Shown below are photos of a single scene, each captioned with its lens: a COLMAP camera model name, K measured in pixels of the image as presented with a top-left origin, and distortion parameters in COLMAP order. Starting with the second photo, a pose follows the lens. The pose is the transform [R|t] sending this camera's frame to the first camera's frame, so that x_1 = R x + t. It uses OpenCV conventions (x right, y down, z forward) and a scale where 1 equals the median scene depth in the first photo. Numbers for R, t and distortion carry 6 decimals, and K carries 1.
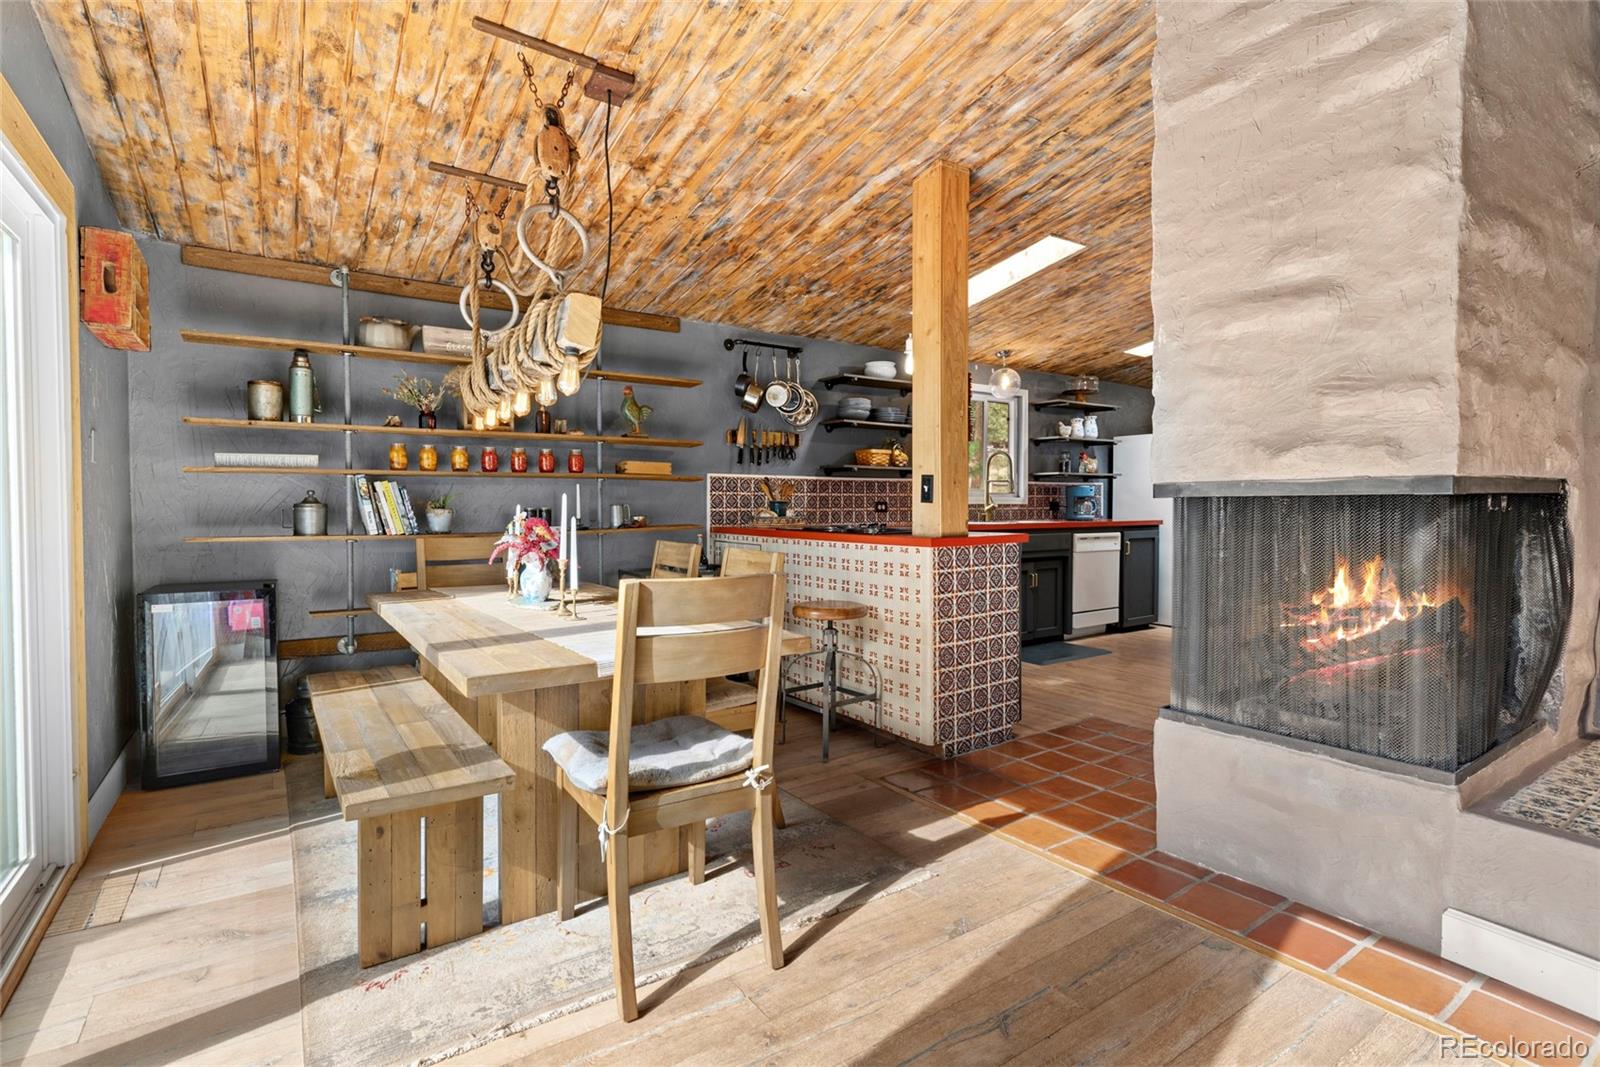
lens RADIAL K [[777.5, 0, 795.2], [0, 777.5, 526.0], [0, 0, 1]] dist [0.001234, -0.001243]
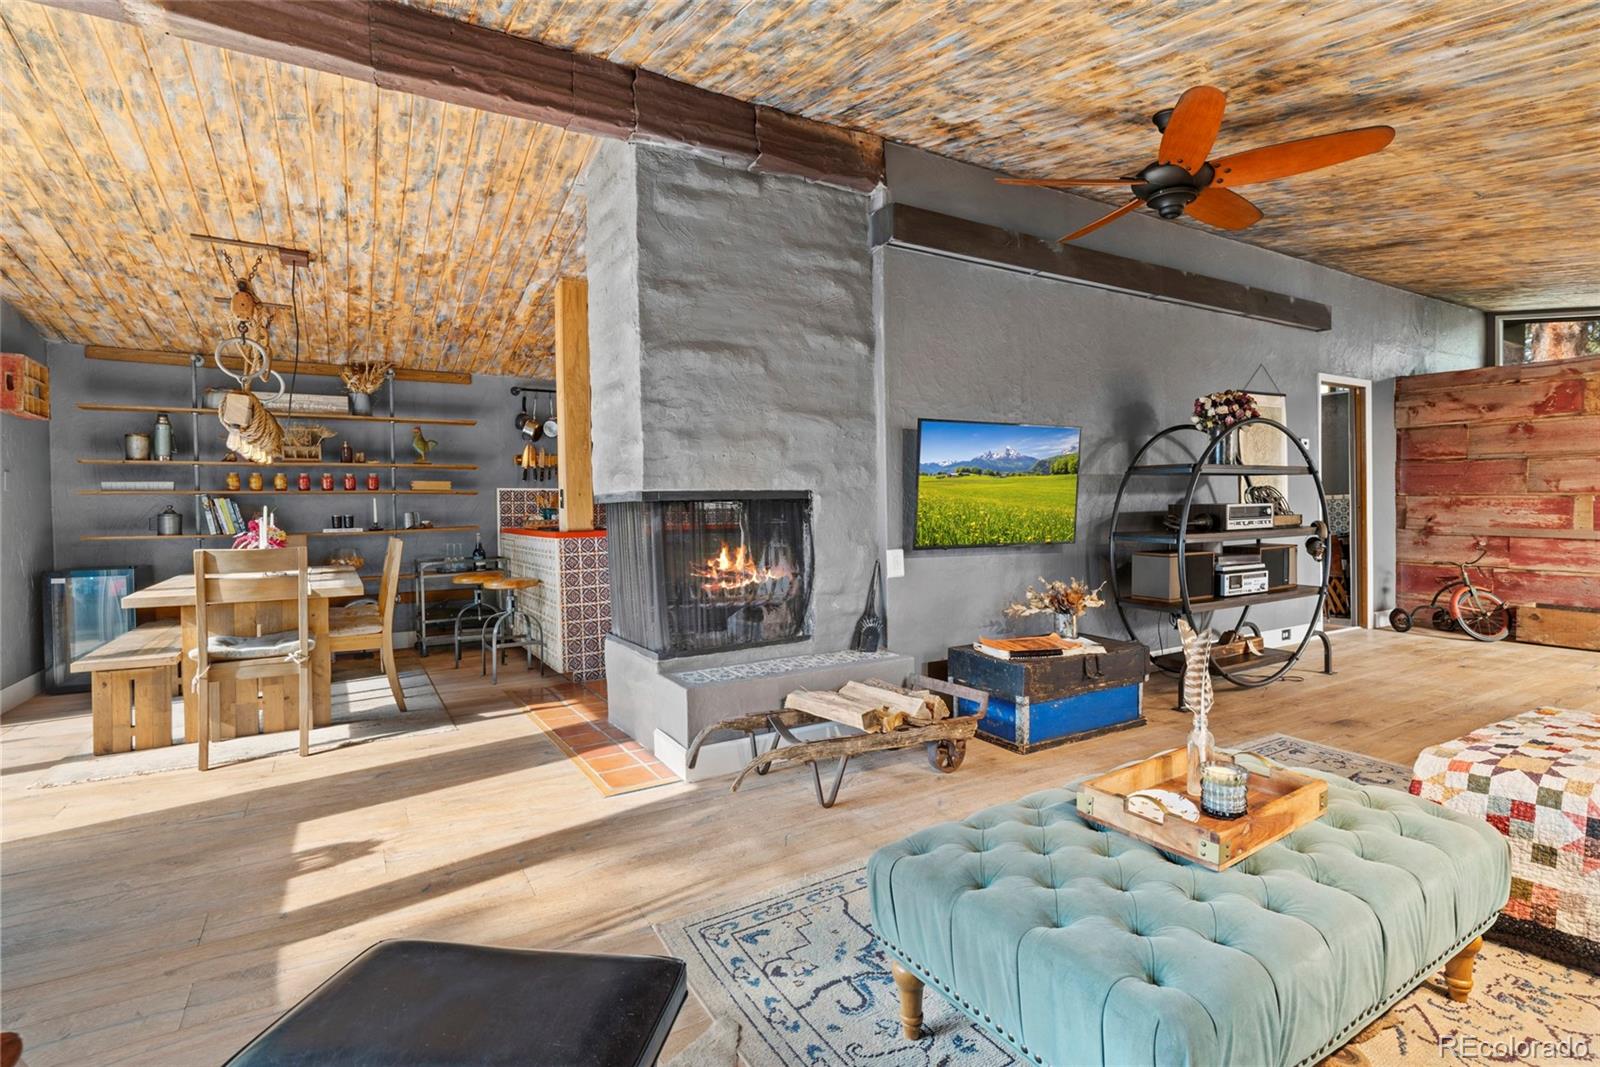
lens RADIAL K [[777.5, 0, 796.3], [0, 777.5, 527.3], [0, 0, 1]] dist [0.001234, -0.001243]
pose [[0.997982, -0.011091, -0.062522, 0.743567], [0.010784, 0.999928, -0.005246, 0.019372], [0.062575, 0.004561, 0.998030, -0.464497]]
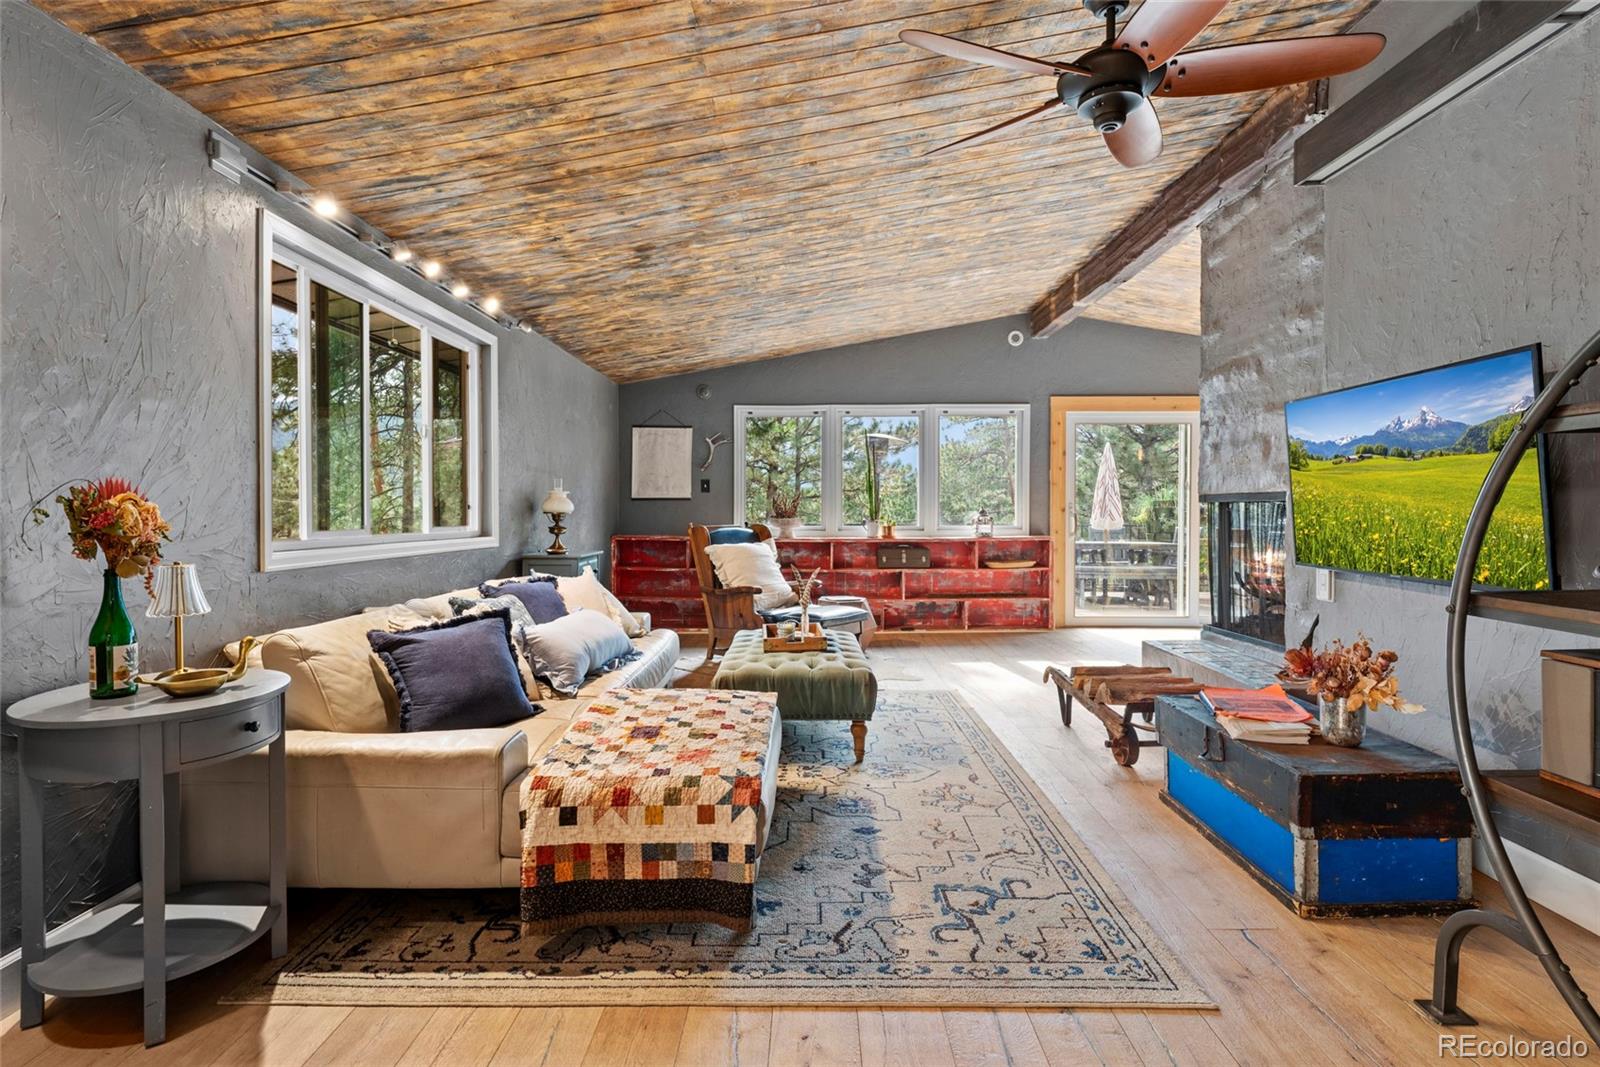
lens RADIAL K [[777.5, 0, 804.0], [0, 777.5, 520.9], [0, 0, 1]] dist [0.001234, -0.001243]
pose [[-0.572961, 0.018025, -0.819385, 1.965452], [-0.019307, 0.999184, 0.035480, -0.026401], [0.819355, 0.036148, -0.572145, 0.775246]]
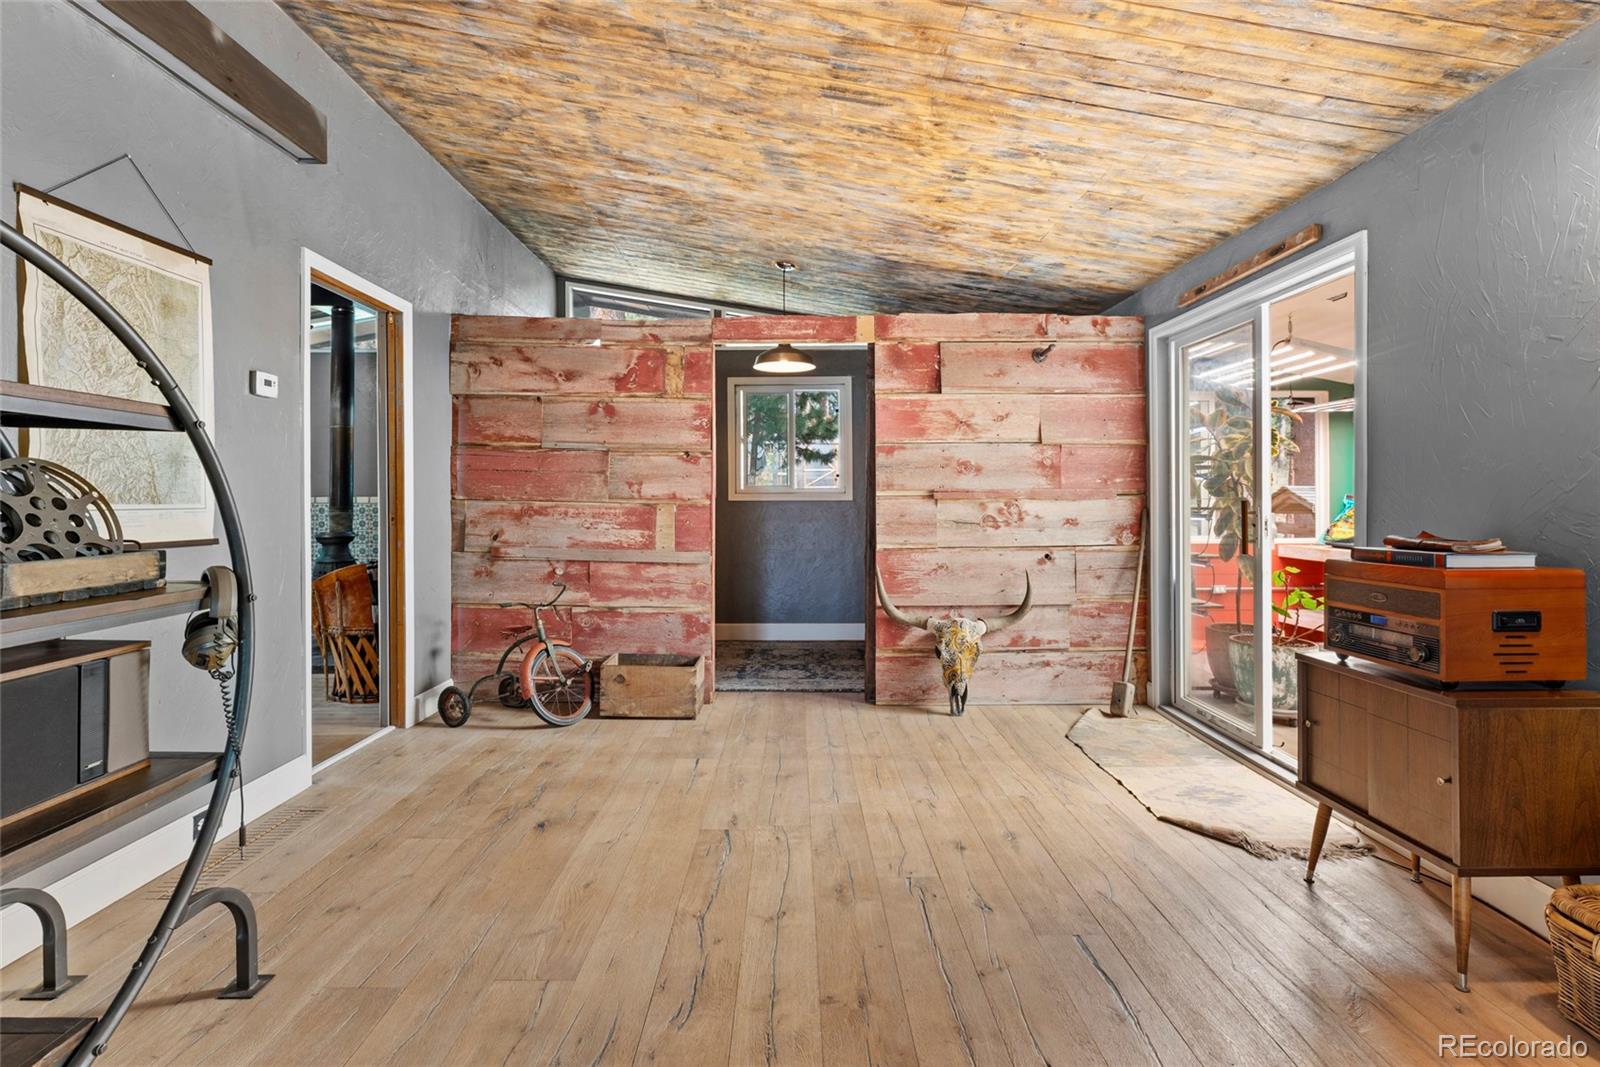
lens RADIAL K [[777.5, 0, 798.0], [0, 777.5, 503.3], [0, 0, 1]] dist [0.001234, -0.001243]
pose [[0.558503, 0.004107, 0.829492, 1.443953], [0.019936, 0.999632, -0.018372, -0.016018], [-0.829263, 0.026798, 0.558216, 0.480050]]
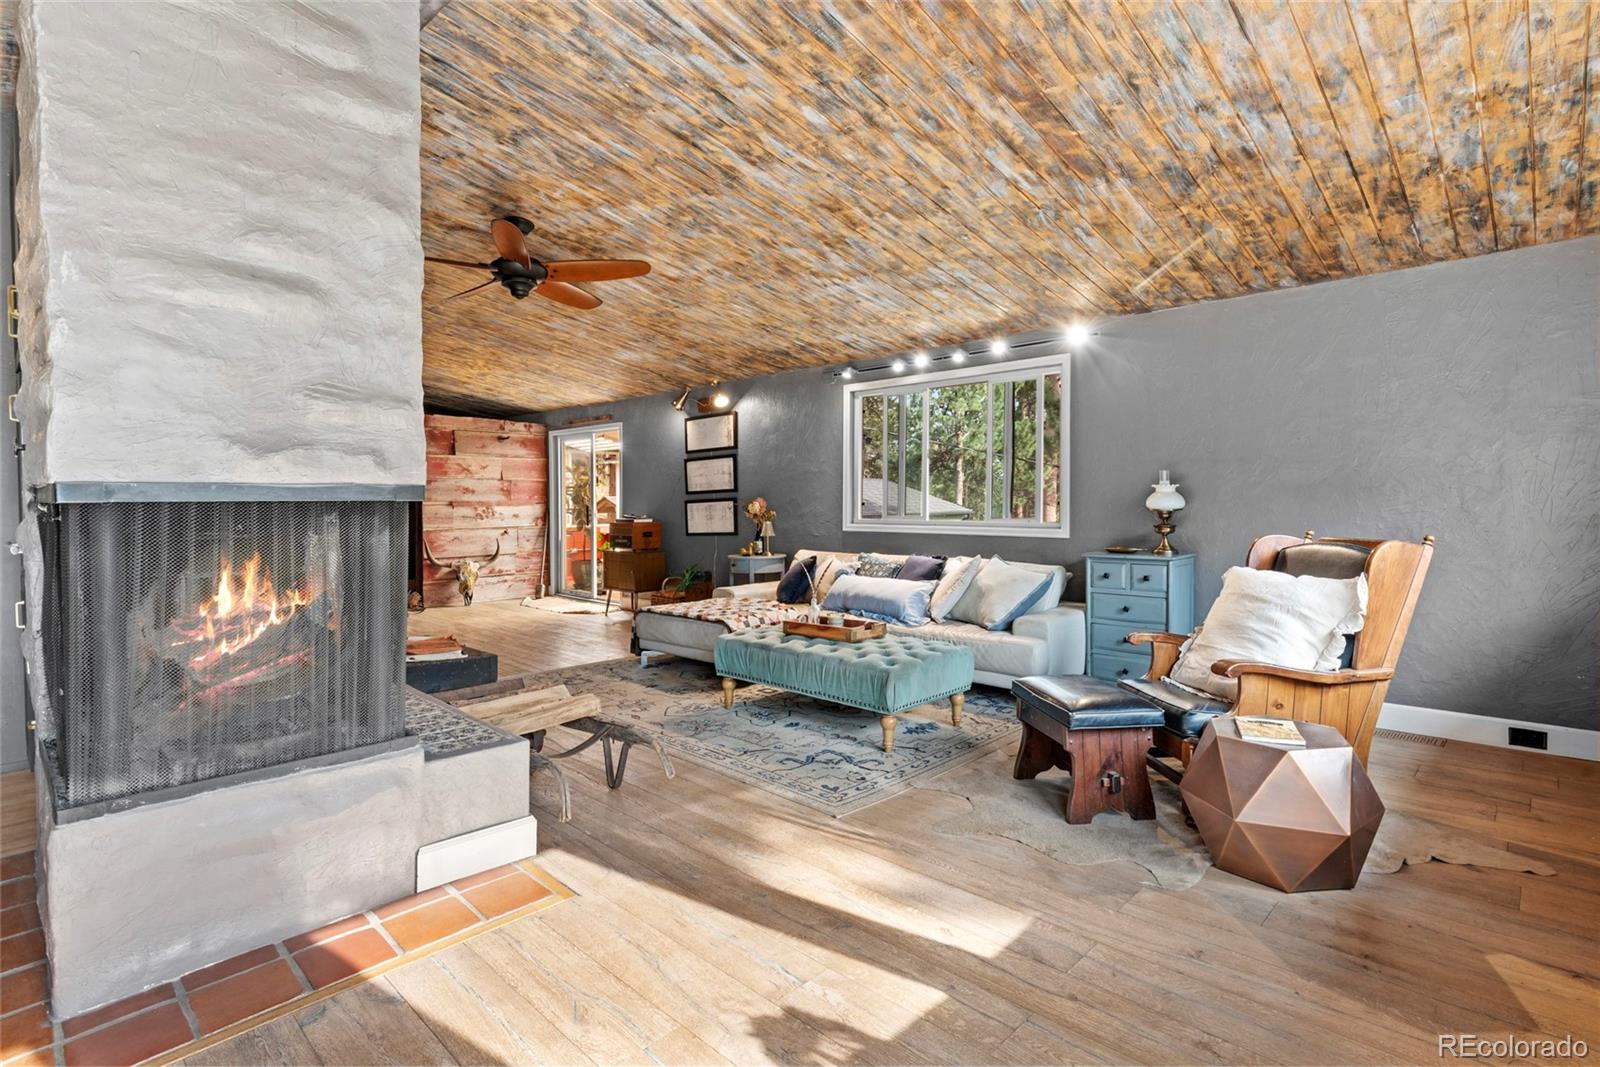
lens RADIAL K [[777.5, 0, 821.2], [0, 777.5, 522.9], [0, 0, 1]] dist [0.001234, -0.001243]
pose [[-0.231075, -0.017712, 0.972775, -0.268909], [0.036176, 0.998986, 0.026783, -0.009528], [-0.972263, 0.041380, -0.230200, 0.390120]]
